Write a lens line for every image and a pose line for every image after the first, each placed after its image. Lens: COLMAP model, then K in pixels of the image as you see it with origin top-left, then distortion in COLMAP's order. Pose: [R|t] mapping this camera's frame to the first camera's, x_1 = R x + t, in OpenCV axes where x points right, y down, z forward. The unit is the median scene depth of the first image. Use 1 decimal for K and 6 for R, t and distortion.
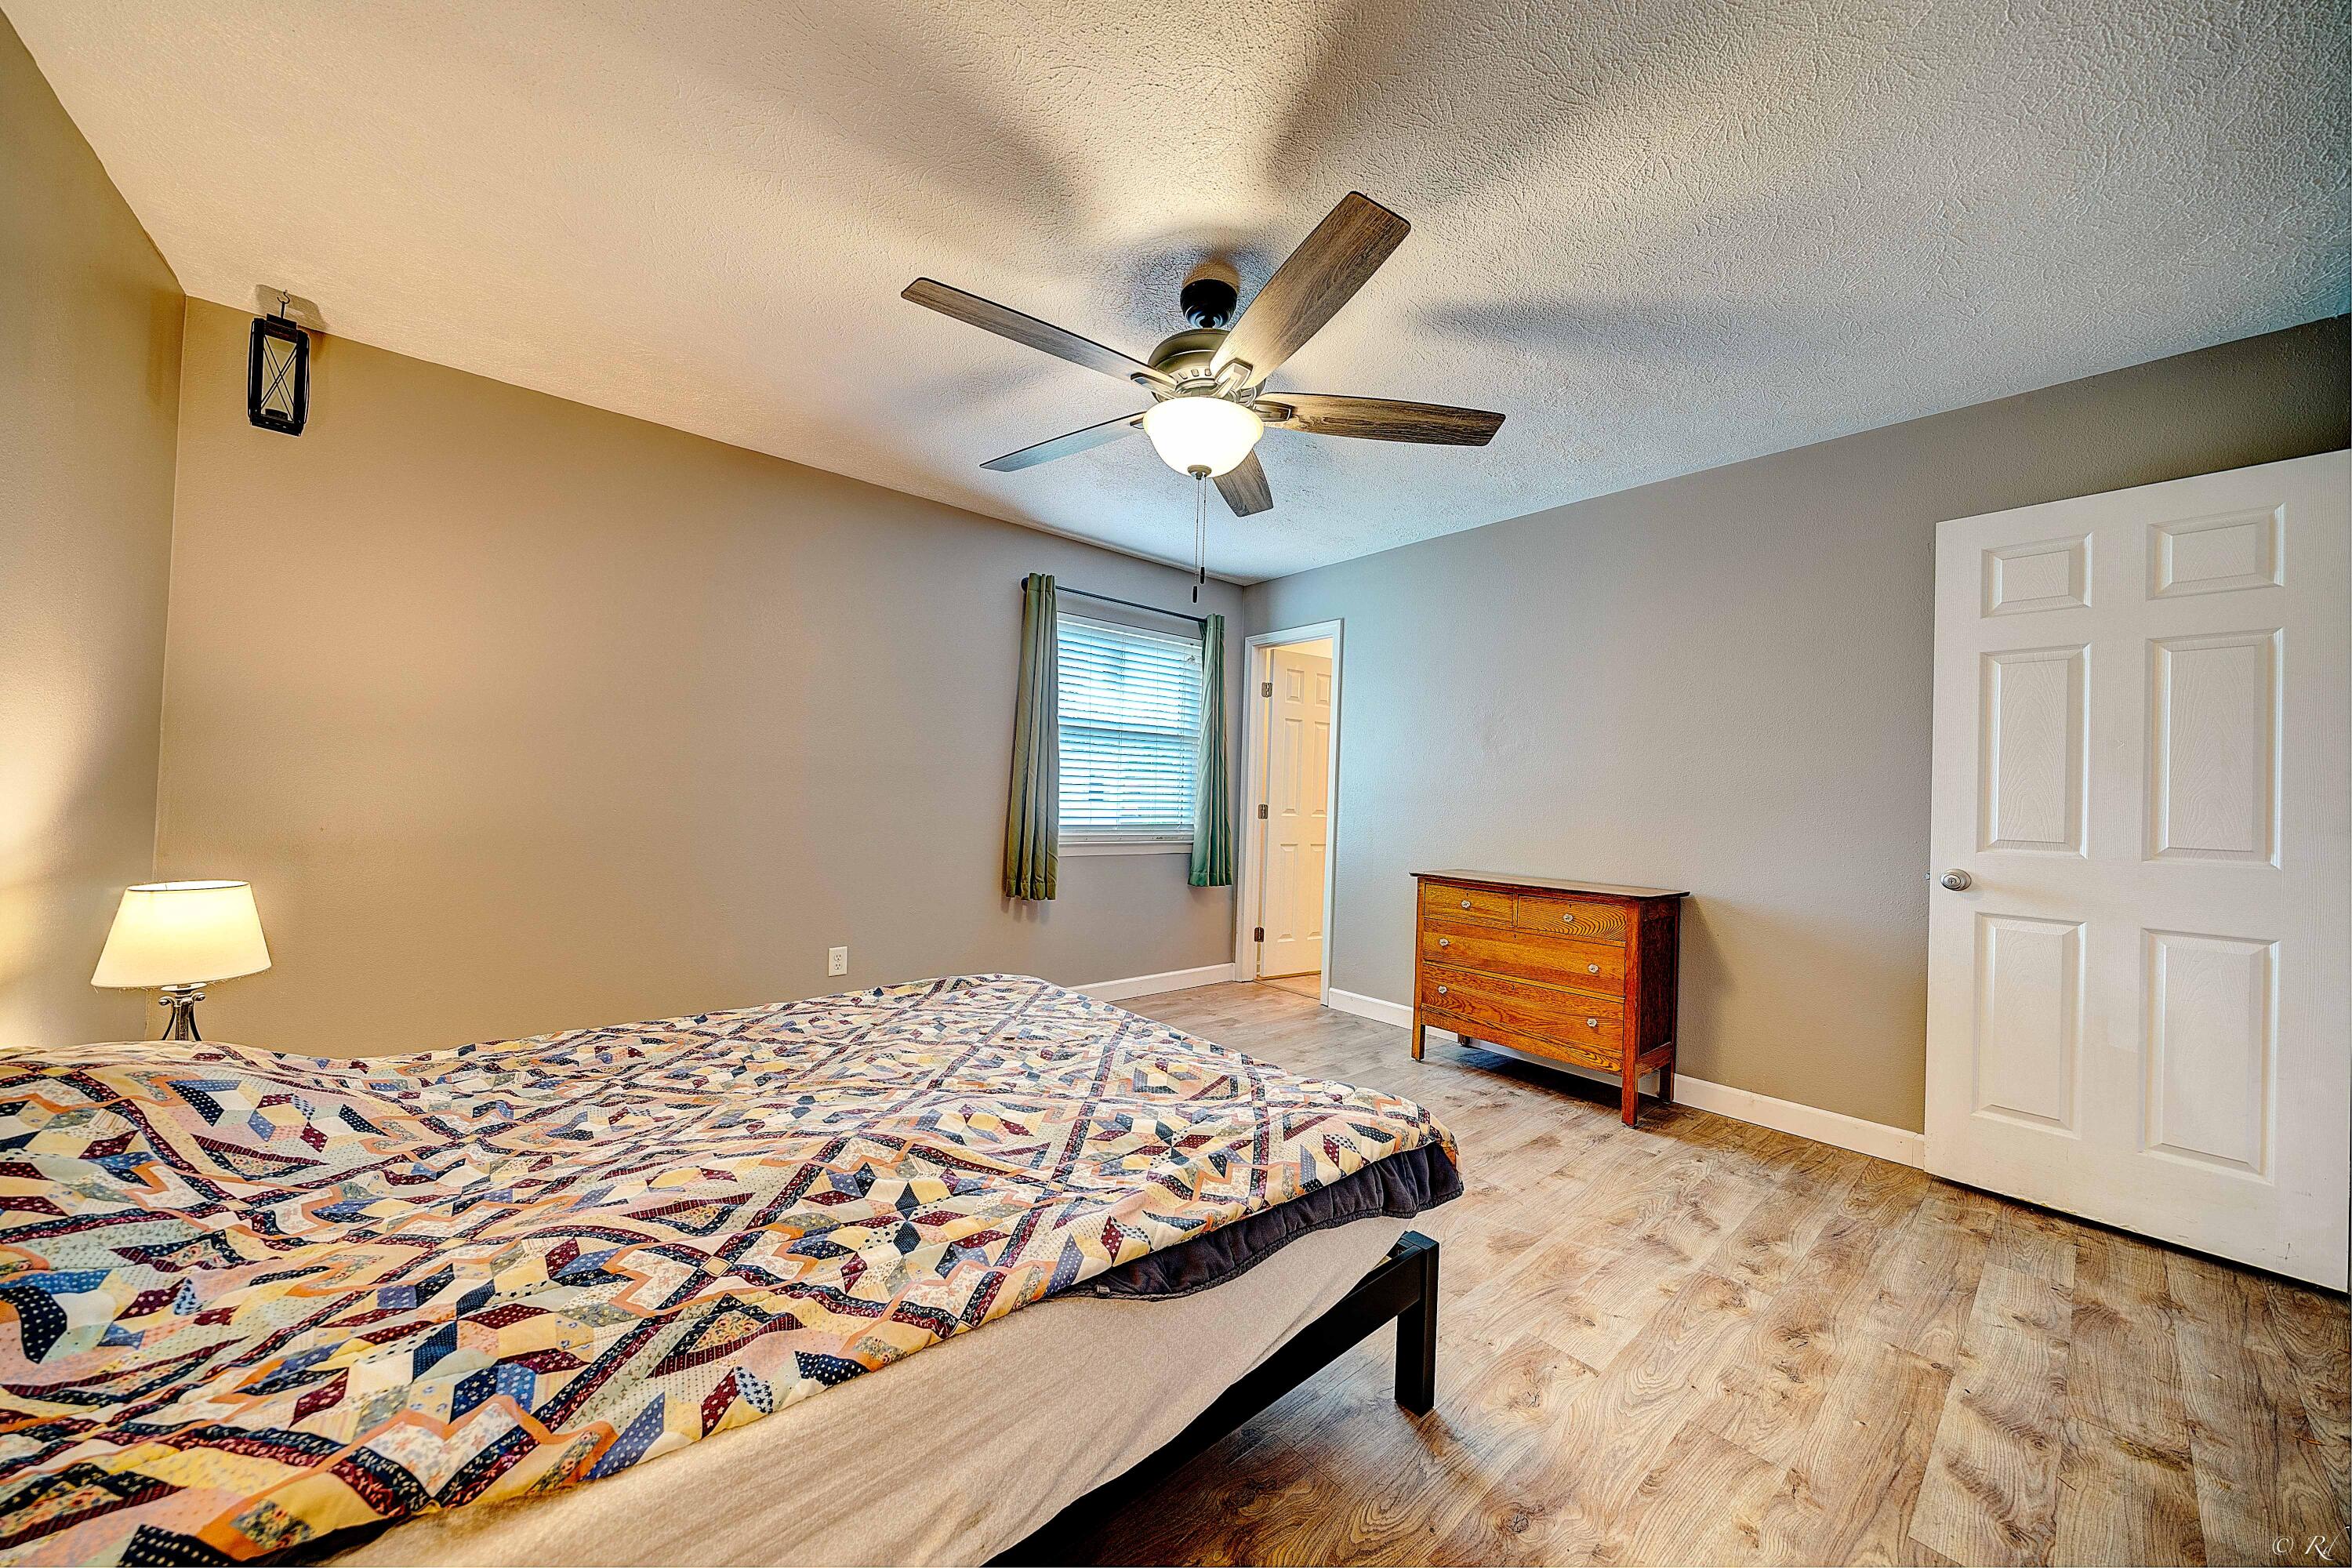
lens RADIAL K [[800.7, 0, 1176.0], [0, 800.7, 784.0], [0, 0, 1]] dist [-0.001841, -0.000124]
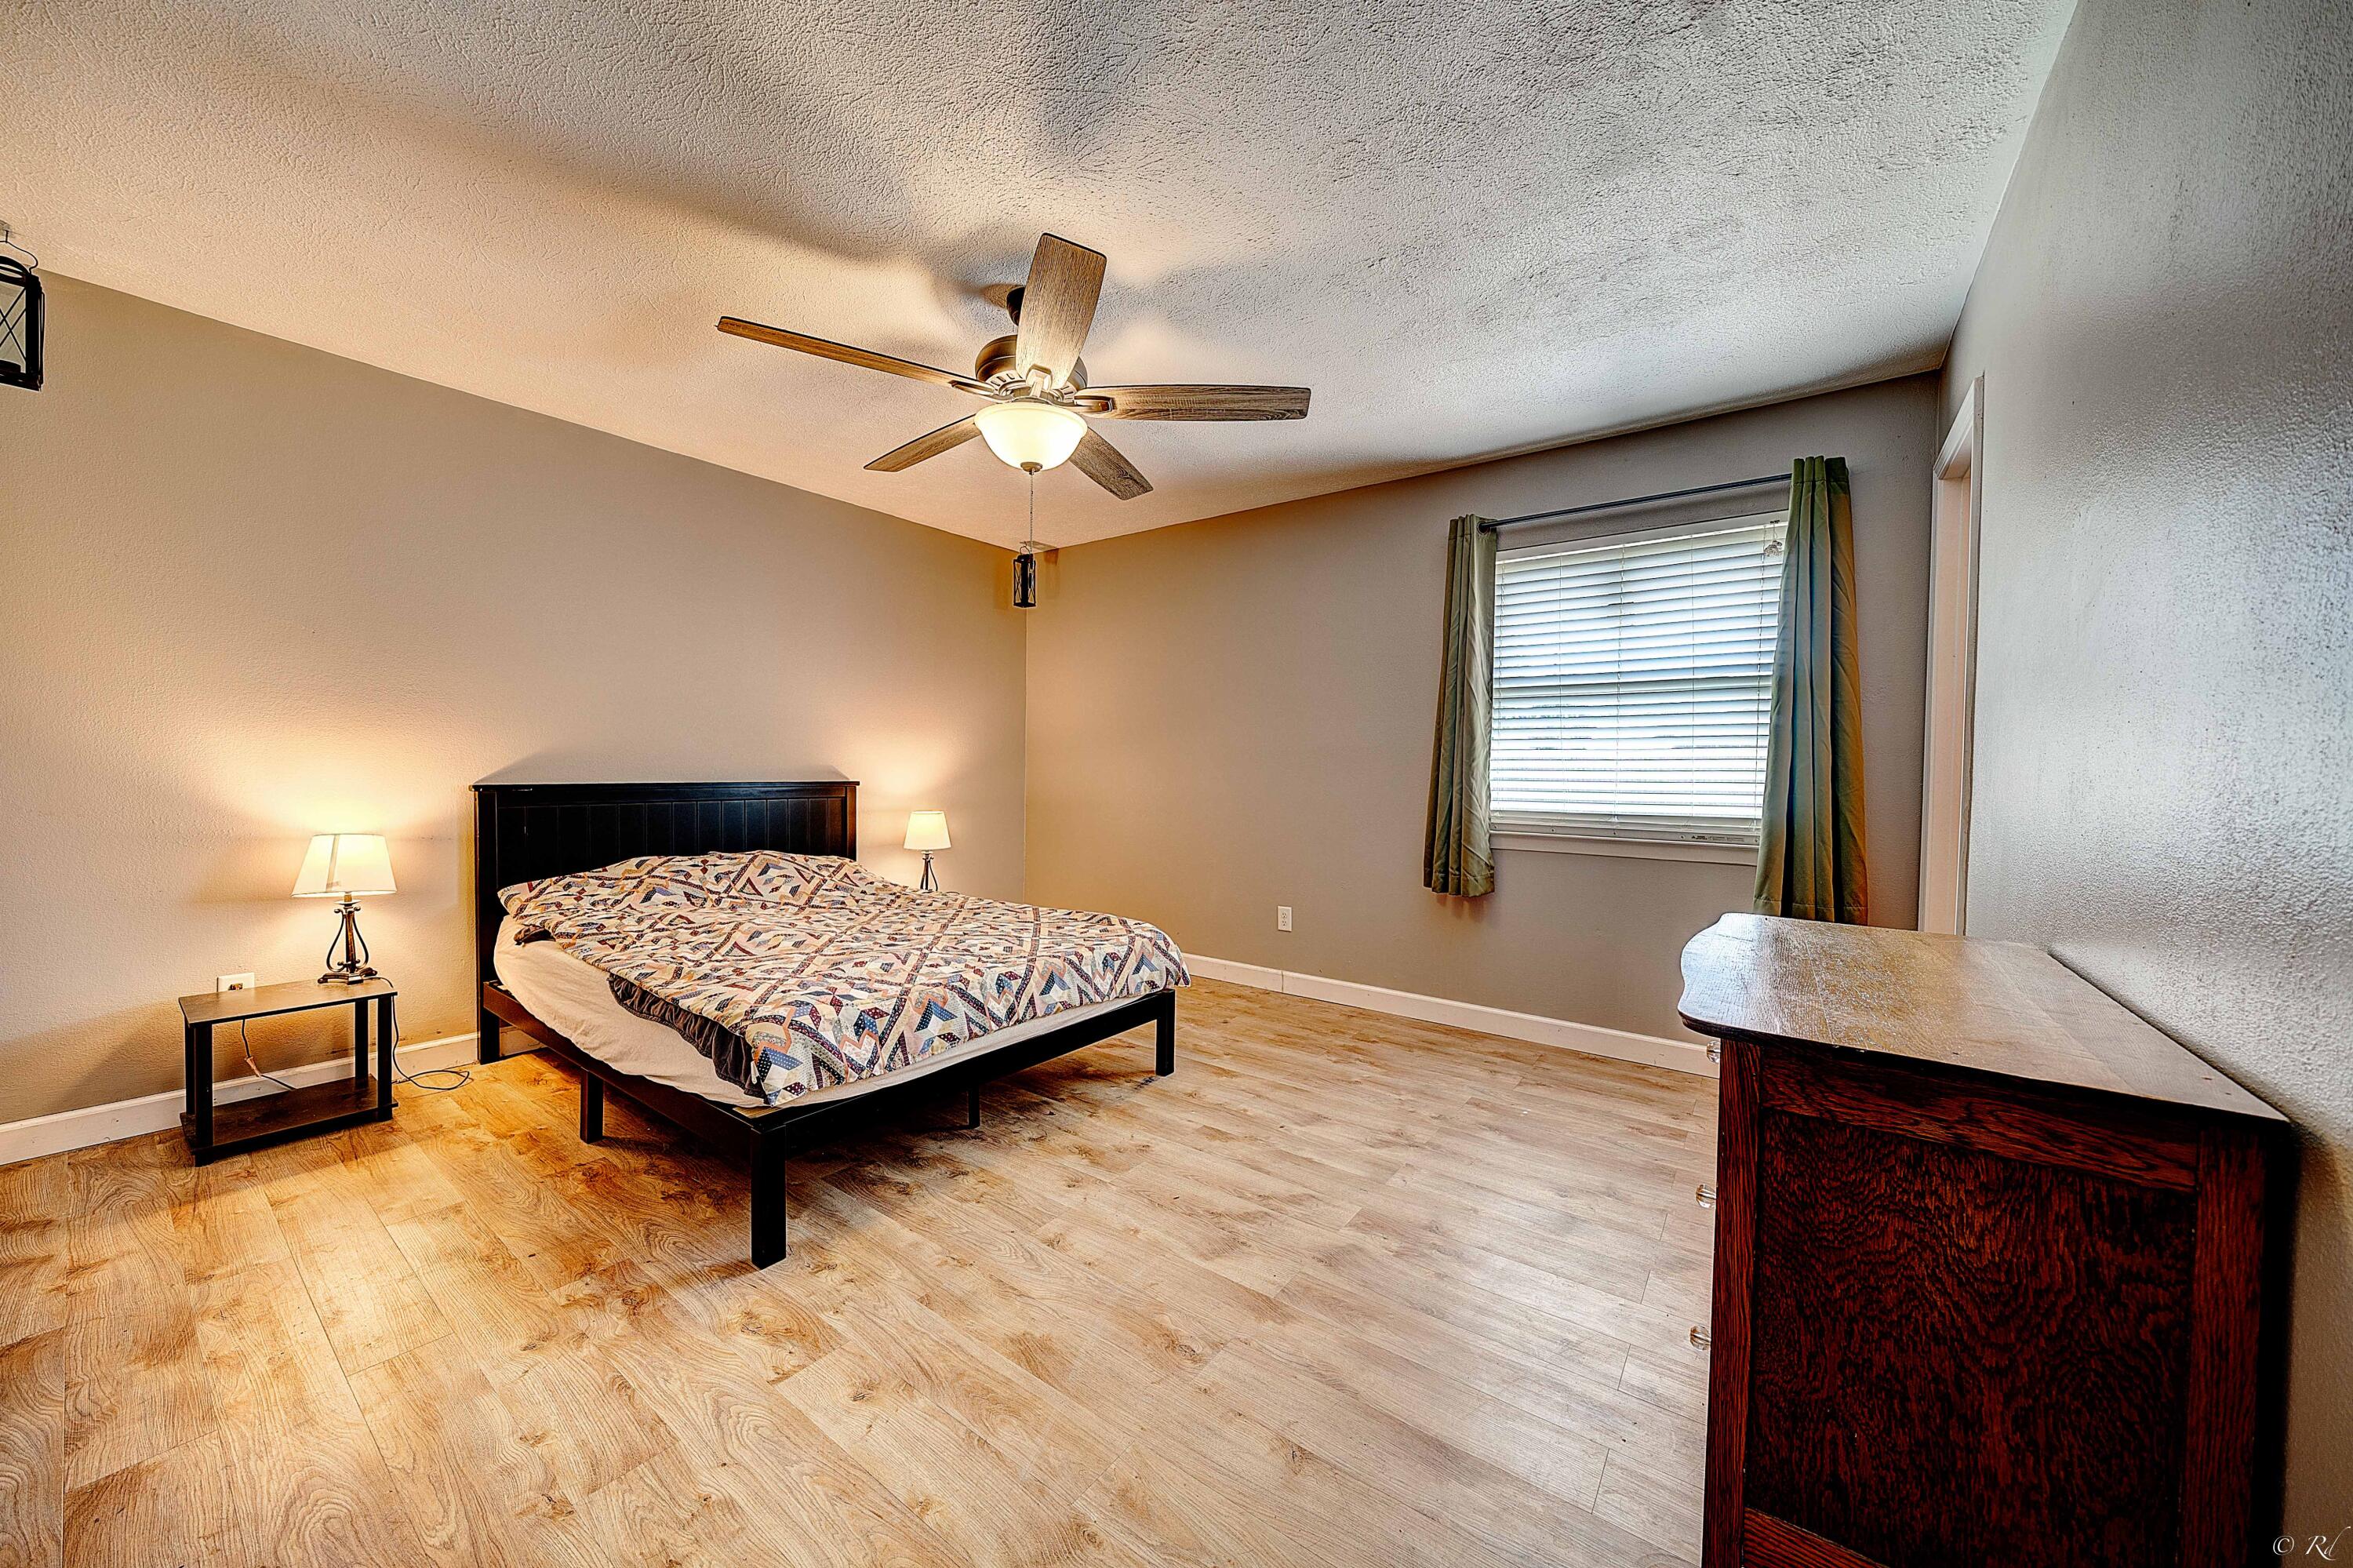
lens RADIAL K [[823.6, 0, 1175.7], [0, 823.6, 780.8], [0, 0, 1]] dist [0.001665, 0.000135]
pose [[0.223827, -0.013186, -0.974540, 0.627195], [0.012697, 0.999863, -0.010612, 0.026497], [0.974546, -0.009998, 0.223964, 0.501731]]
